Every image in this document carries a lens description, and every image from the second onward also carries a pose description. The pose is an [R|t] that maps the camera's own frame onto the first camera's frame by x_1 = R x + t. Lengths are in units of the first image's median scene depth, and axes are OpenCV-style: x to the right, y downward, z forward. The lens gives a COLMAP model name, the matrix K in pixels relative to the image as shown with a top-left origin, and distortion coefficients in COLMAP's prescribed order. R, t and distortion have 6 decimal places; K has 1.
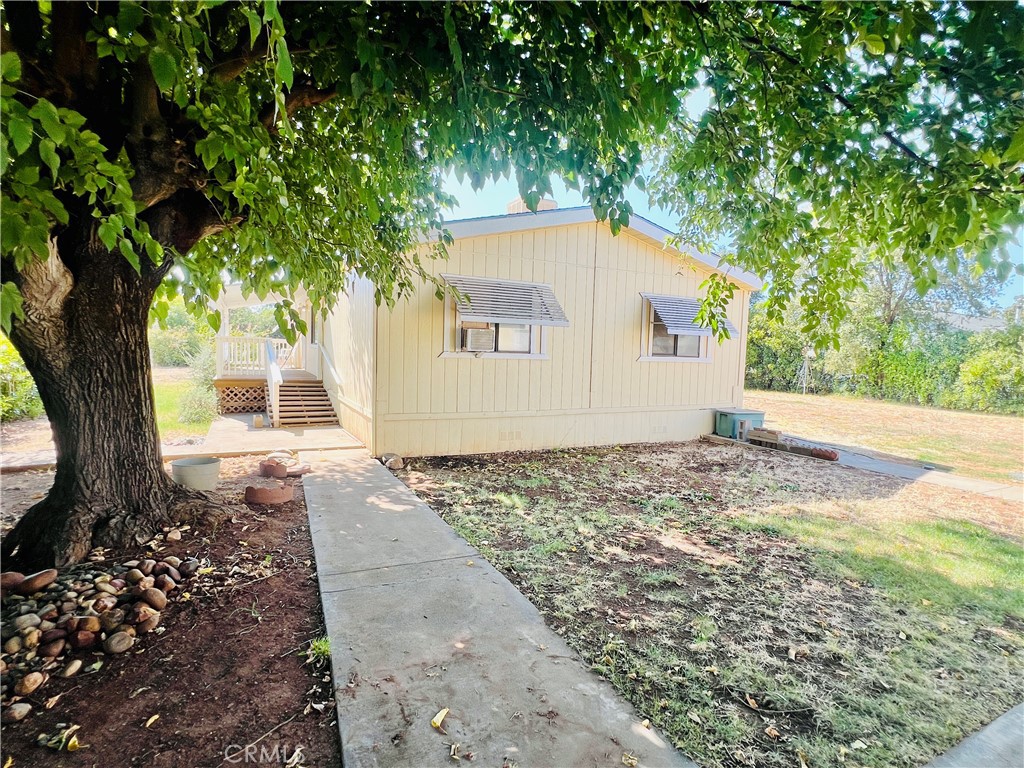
lens RADIAL K [[524.3, 0, 512.0], [0, 524.3, 384.0], [0, 0, 1]] dist [-0.000188, 0.000623]
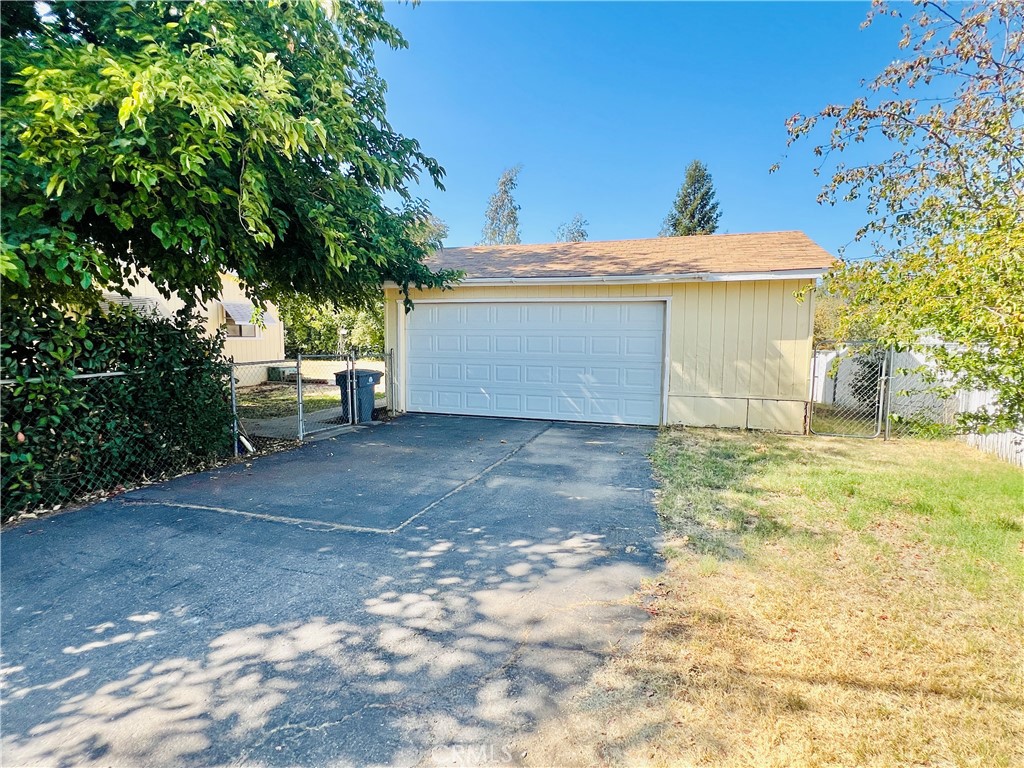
lens RADIAL K [[510.6, 0, 512.0], [0, 510.6, 384.0], [0, 0, 1]] dist [0.000267, 0.000132]
pose [[0.703139, -0.094476, 0.704748, -0.358757], [0.064218, 0.995521, 0.069384, 0.059057], [-0.708147, -0.003529, 0.706056, -1.129819]]
